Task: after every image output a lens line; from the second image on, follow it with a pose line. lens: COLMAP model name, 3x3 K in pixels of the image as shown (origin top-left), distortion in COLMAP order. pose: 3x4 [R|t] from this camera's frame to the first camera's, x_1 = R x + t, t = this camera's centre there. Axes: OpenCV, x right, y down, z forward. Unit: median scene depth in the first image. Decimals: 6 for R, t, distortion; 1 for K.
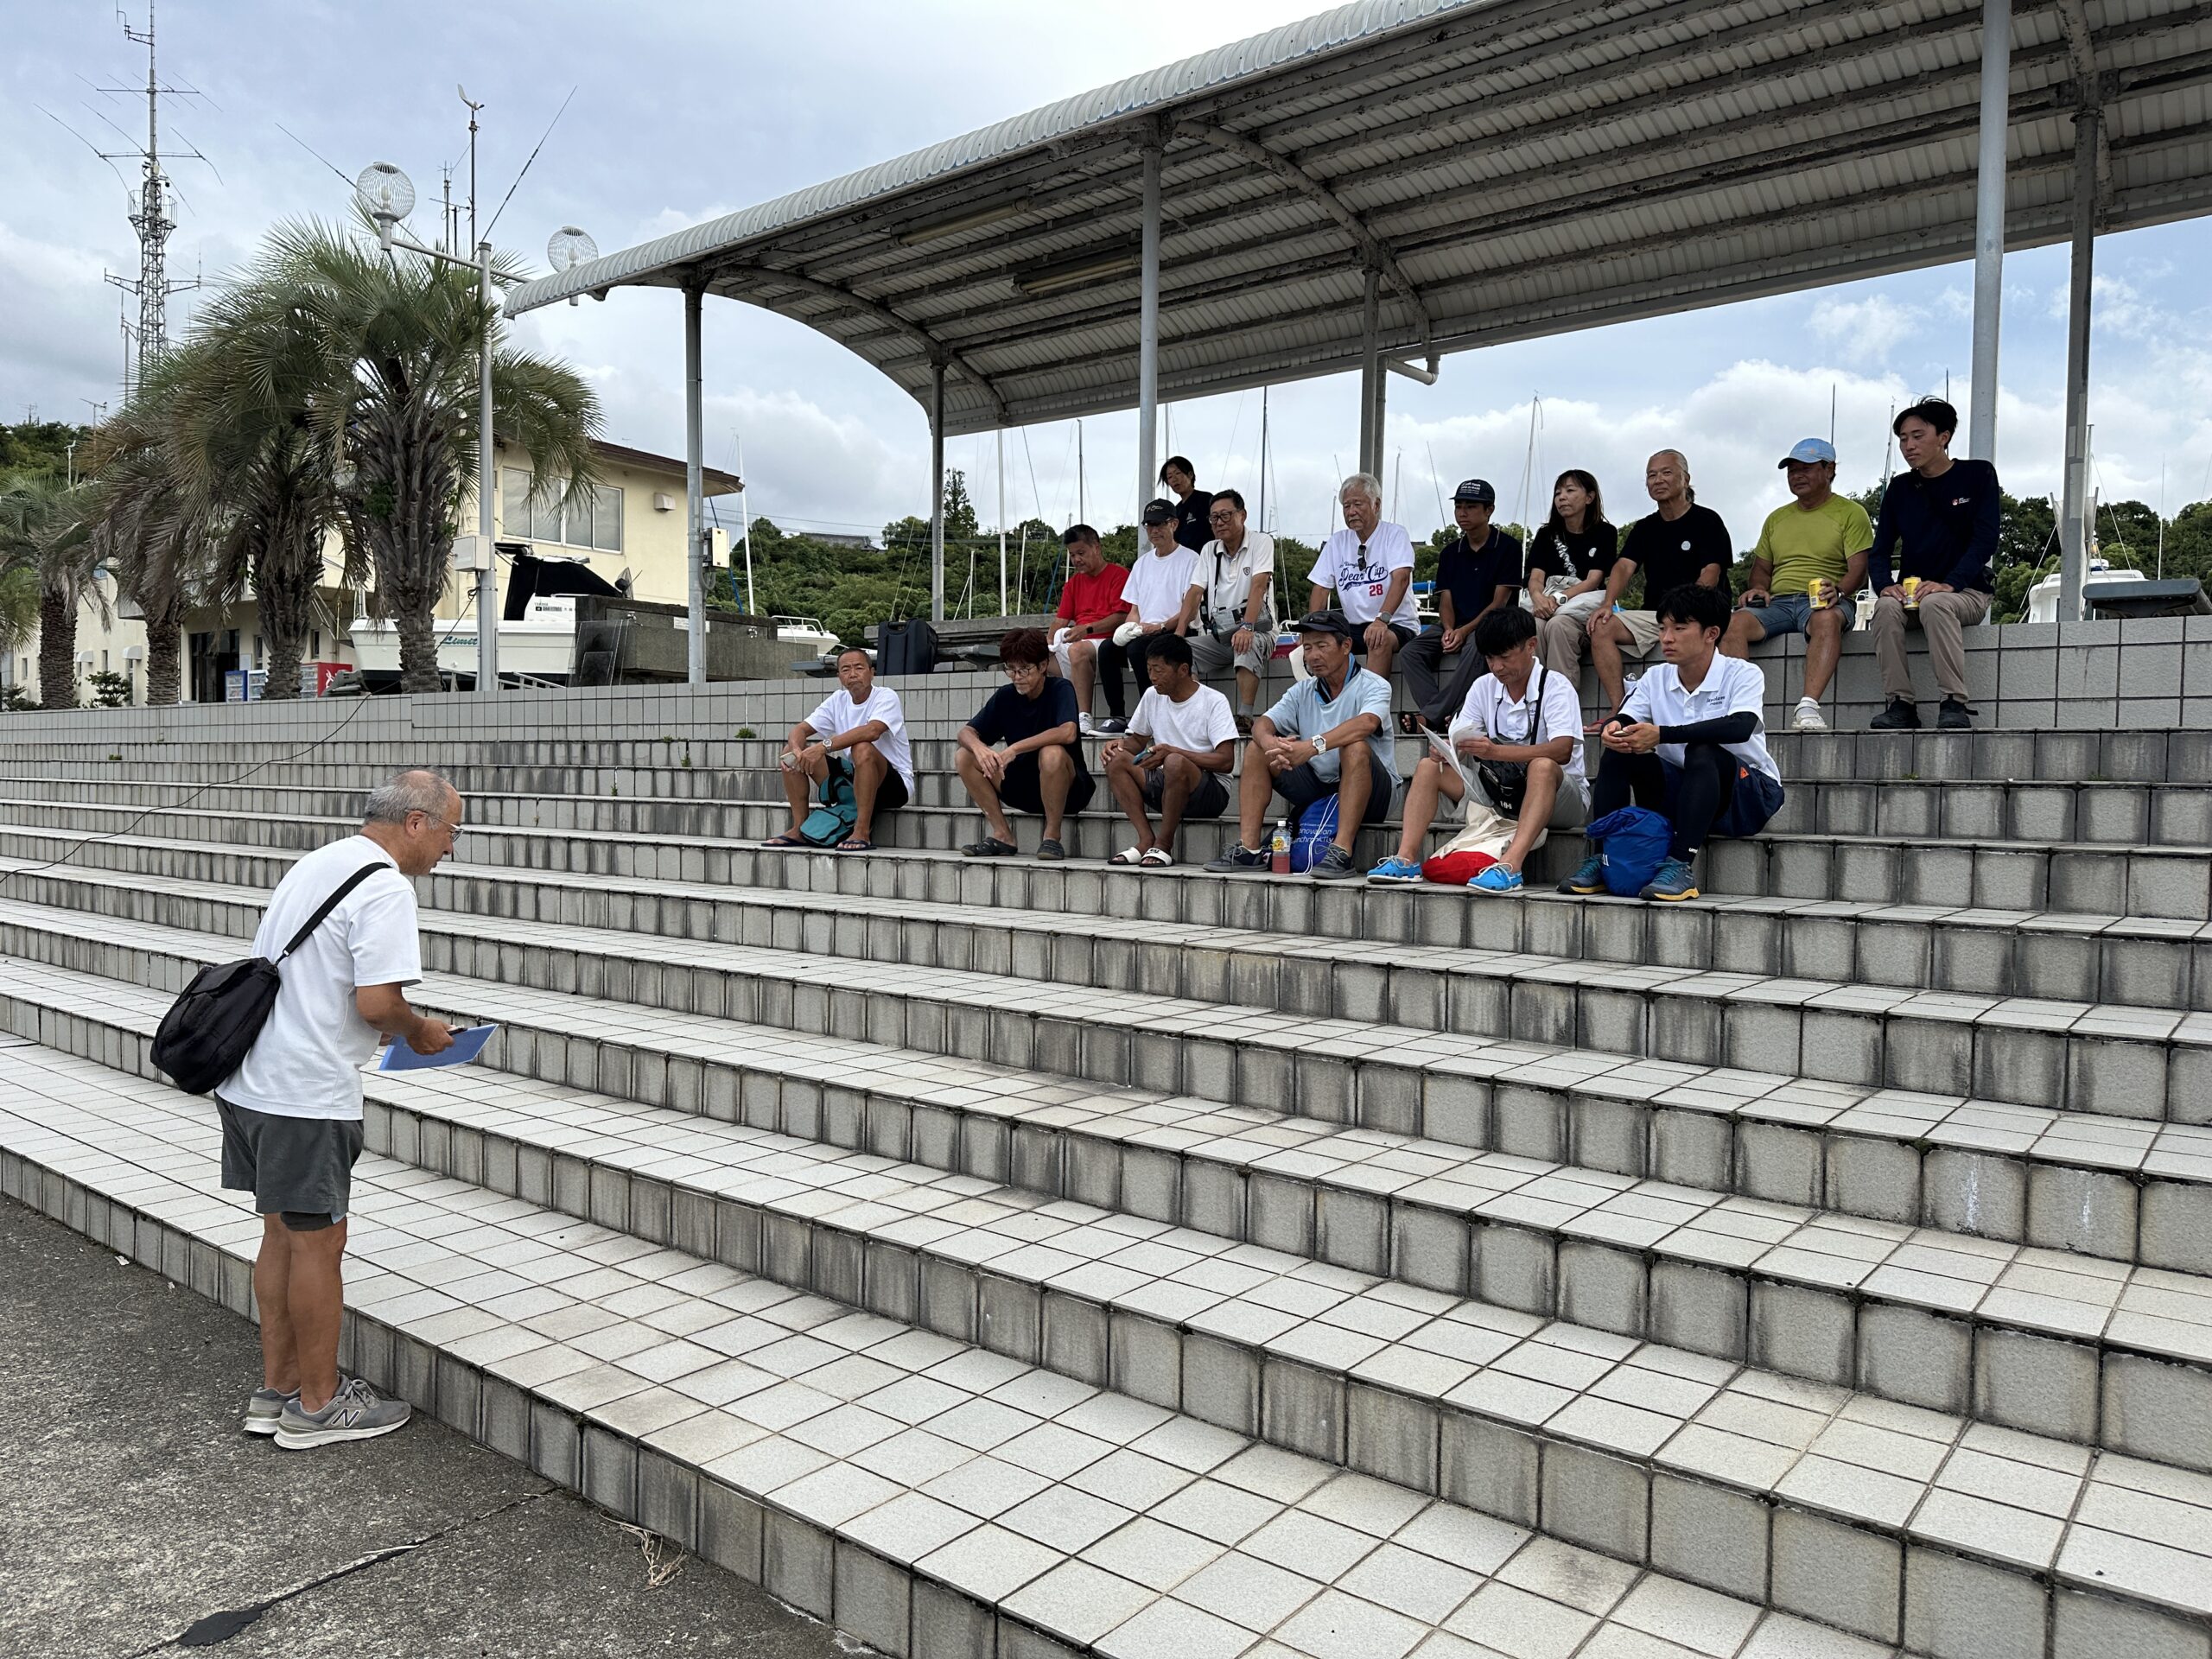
lens RADIAL K [[1539.1, 0, 1106.0], [0, 1539.1, 829.5], [0, 0, 1]] dist [0.103608, -0.174788]
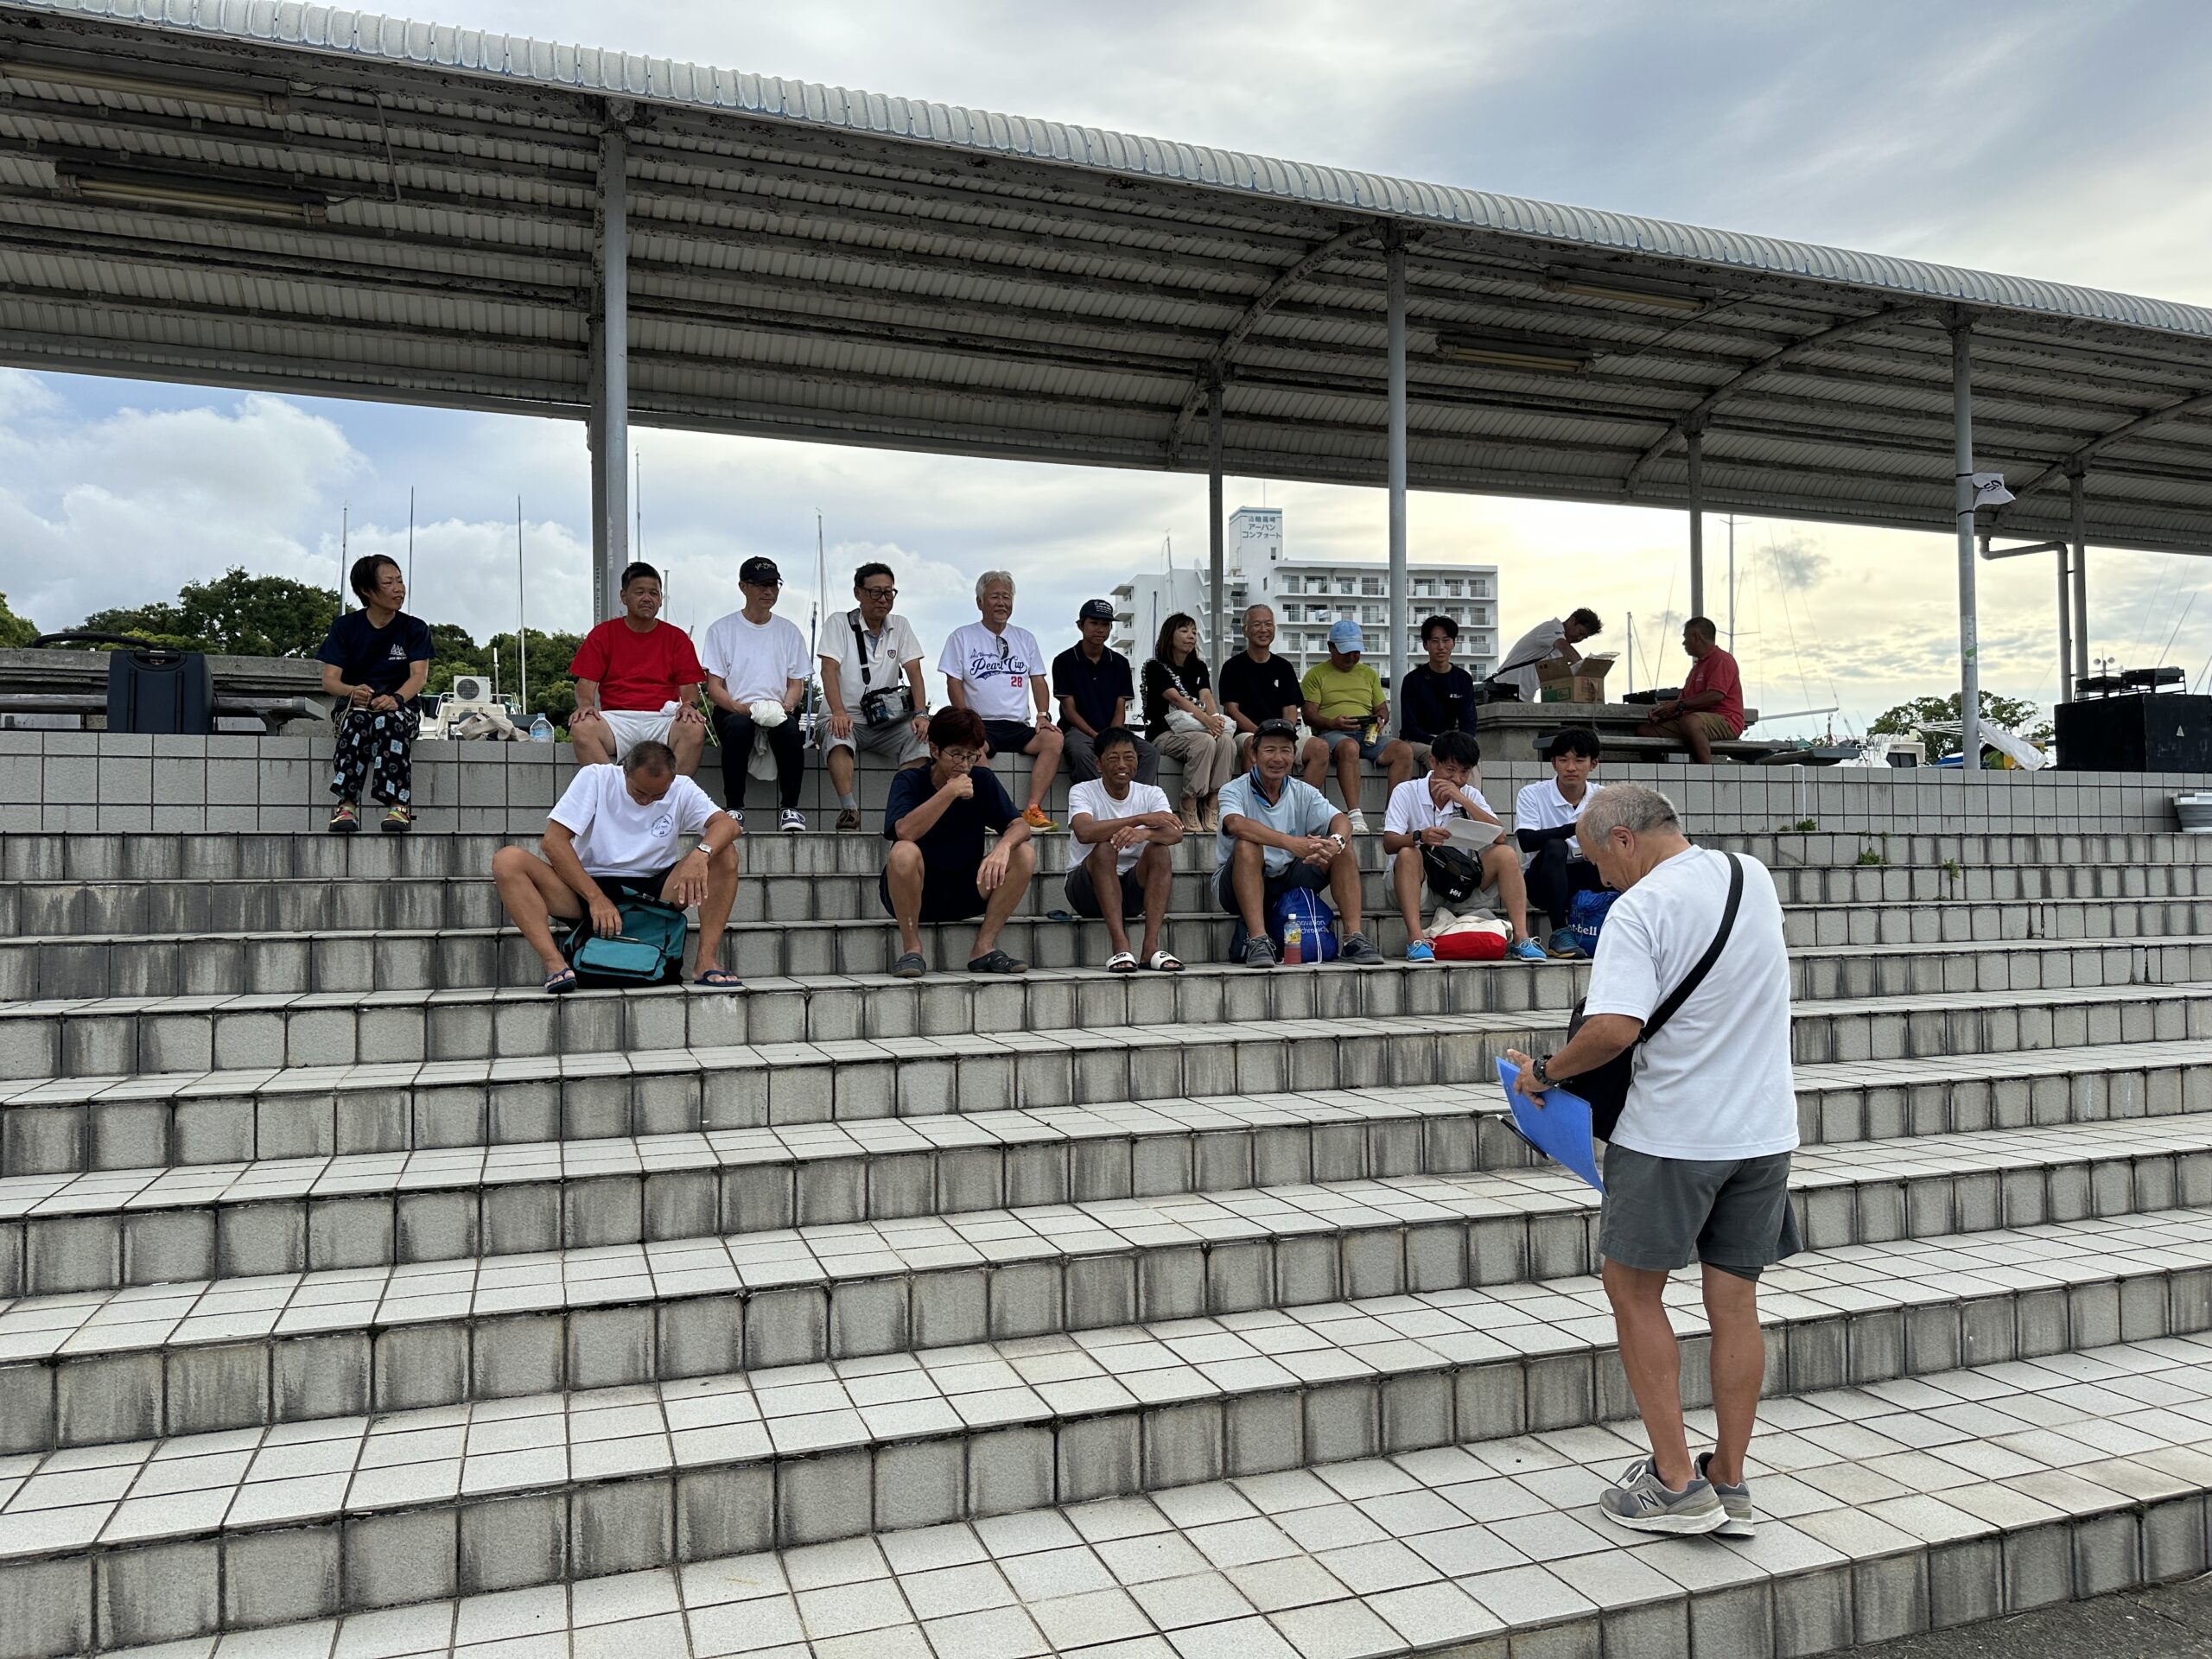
lens RADIAL K [[1541.9, 0, 1089.4], [0, 1541.9, 851.8], [0, 0, 1]] dist [0.047555, -0.054374]
pose [[0.528764, -0.004333, 0.848758, -1.045694], [0.045220, 0.998711, -0.023073, -0.037567], [-0.847564, 0.050582, 0.528278, 0.689241]]
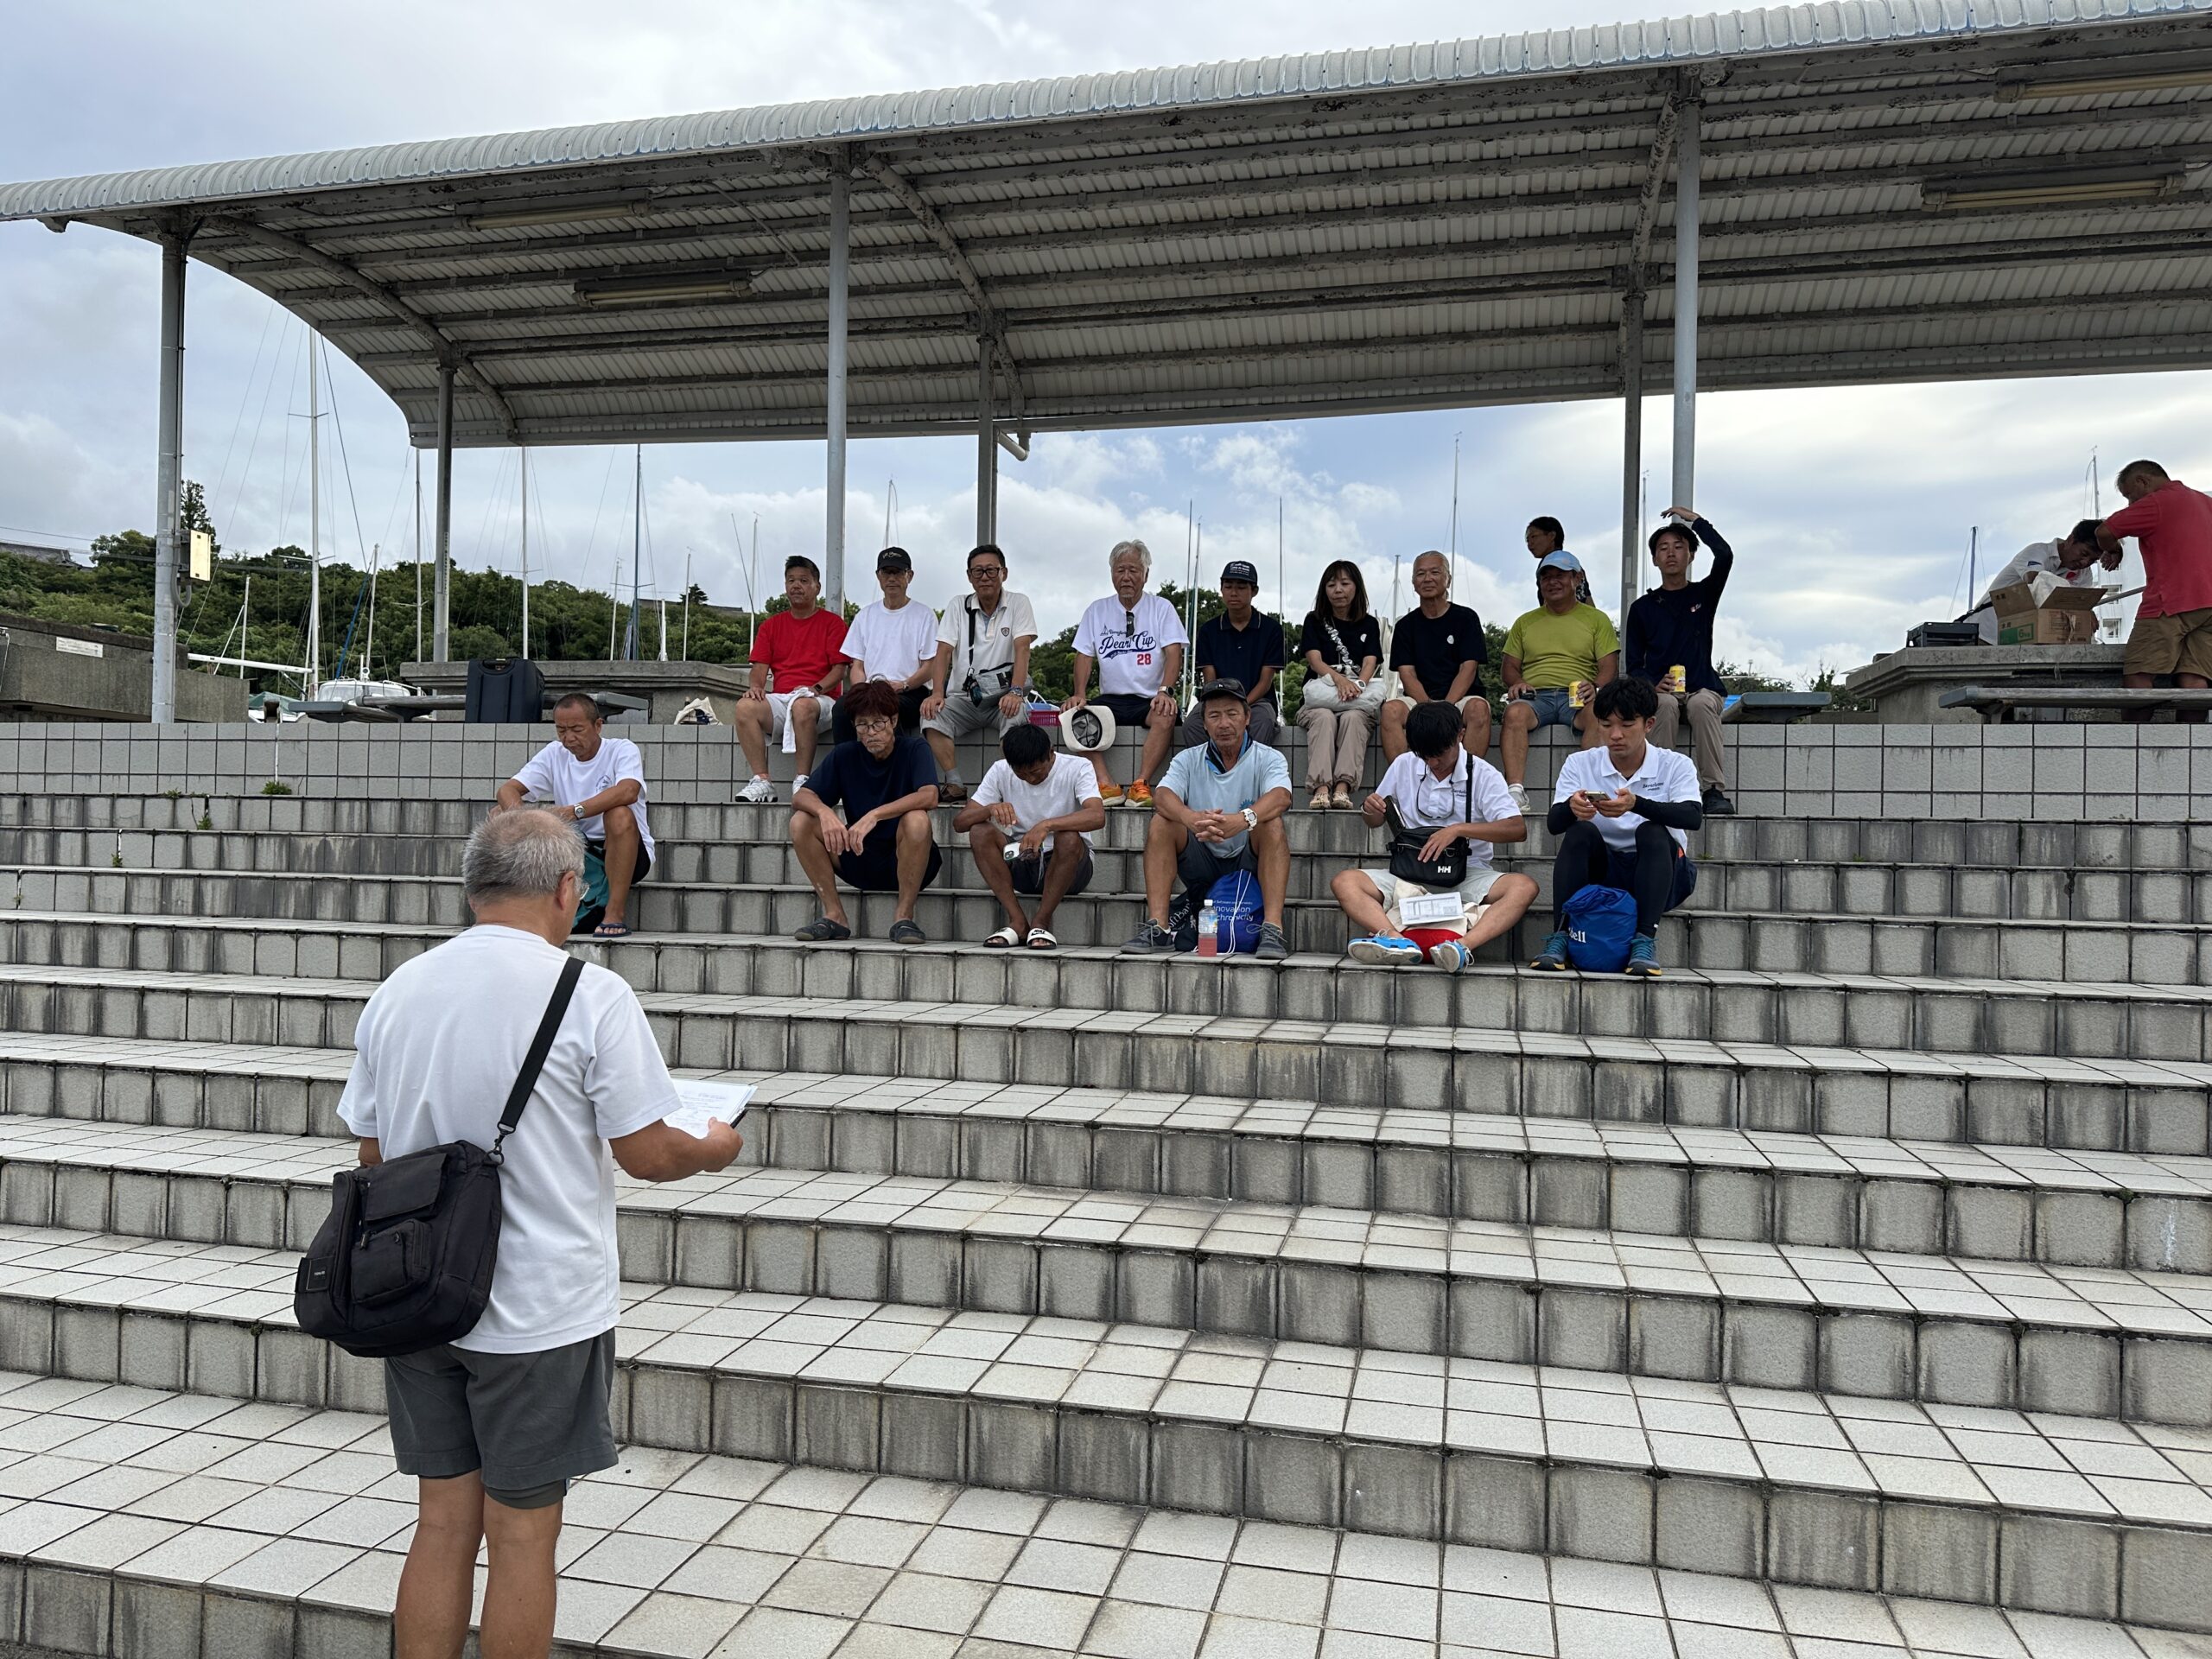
lens RADIAL K [[1549.5, 0, 1090.3], [0, 1549.5, 834.2], [0, 0, 1]] dist [0.035804, -0.045997]
pose [[0.906450, 0.010729, 0.422176, -0.428685], [0.005714, 0.999274, -0.037664, -0.012272], [-0.422274, 0.036552, 0.905731, 0.203186]]
